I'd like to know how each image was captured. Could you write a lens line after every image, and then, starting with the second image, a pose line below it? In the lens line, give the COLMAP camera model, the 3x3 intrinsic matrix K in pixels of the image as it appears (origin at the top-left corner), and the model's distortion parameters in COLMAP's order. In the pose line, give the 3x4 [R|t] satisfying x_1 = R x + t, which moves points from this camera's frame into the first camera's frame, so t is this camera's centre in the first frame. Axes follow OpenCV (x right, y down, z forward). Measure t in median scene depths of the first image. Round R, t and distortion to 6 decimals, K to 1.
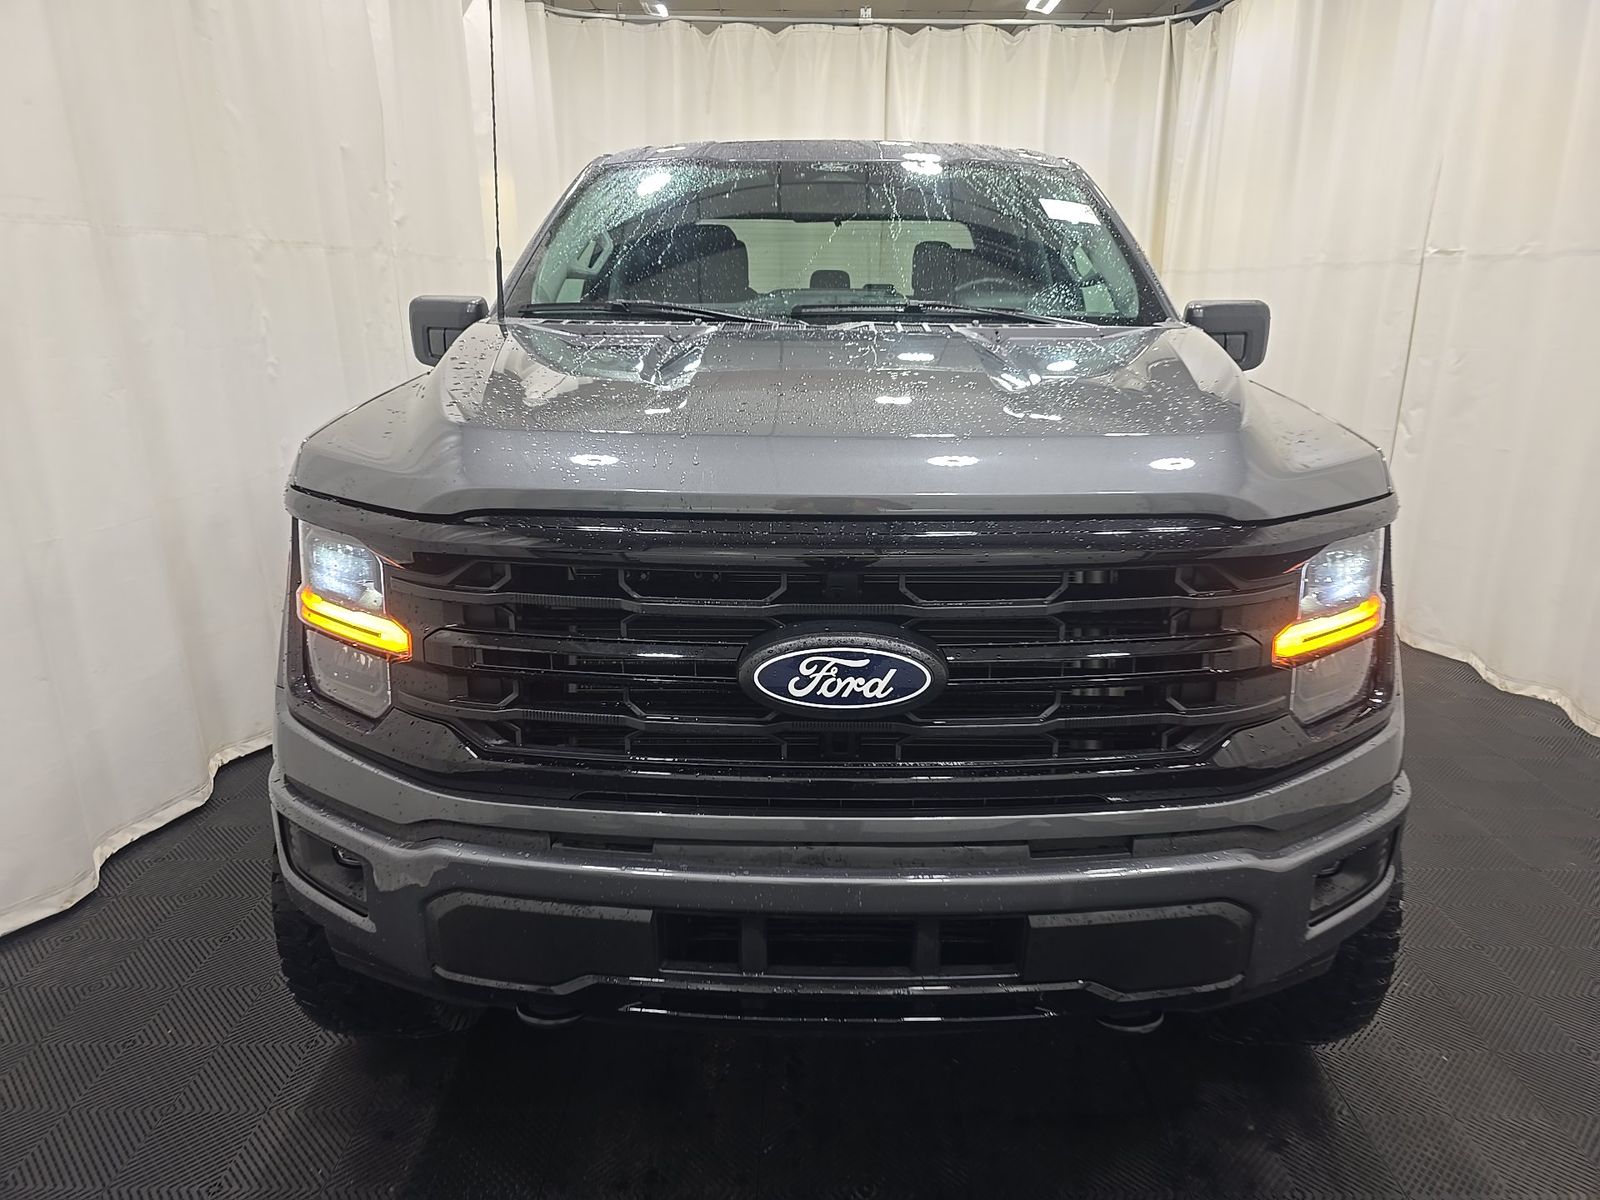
lens RADIAL K [[1074.6, 0, 796.5], [0, 1074.6, 587.7], [0, 0, 1]] dist [0.029241, -0.028671]
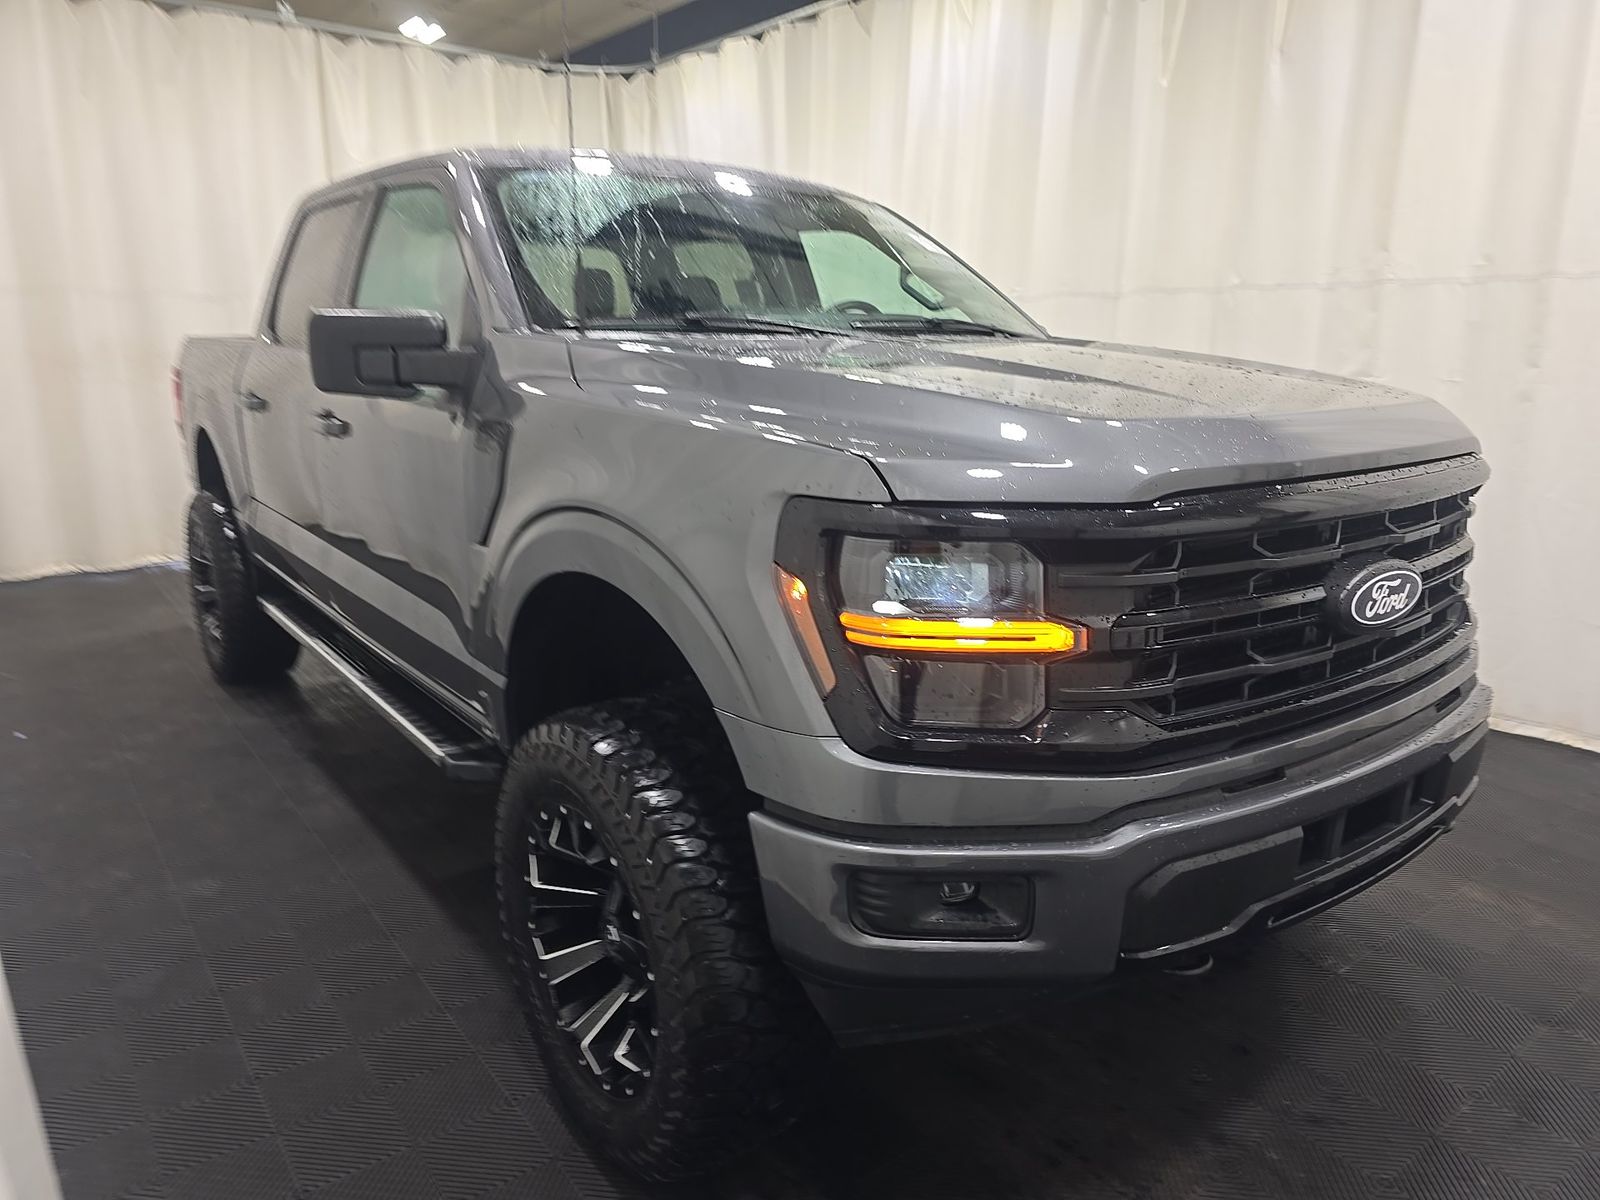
lens RADIAL K [[1074.6, 0, 798.4], [0, 1074.6, 613.0], [0, 0, 1]] dist [0.029241, -0.028671]
pose [[0.790985, -0.144041, 0.594639, -1.164643], [0.153411, 0.987537, 0.035147, -0.043926], [-0.592291, 0.063423, 0.803224, 0.368548]]
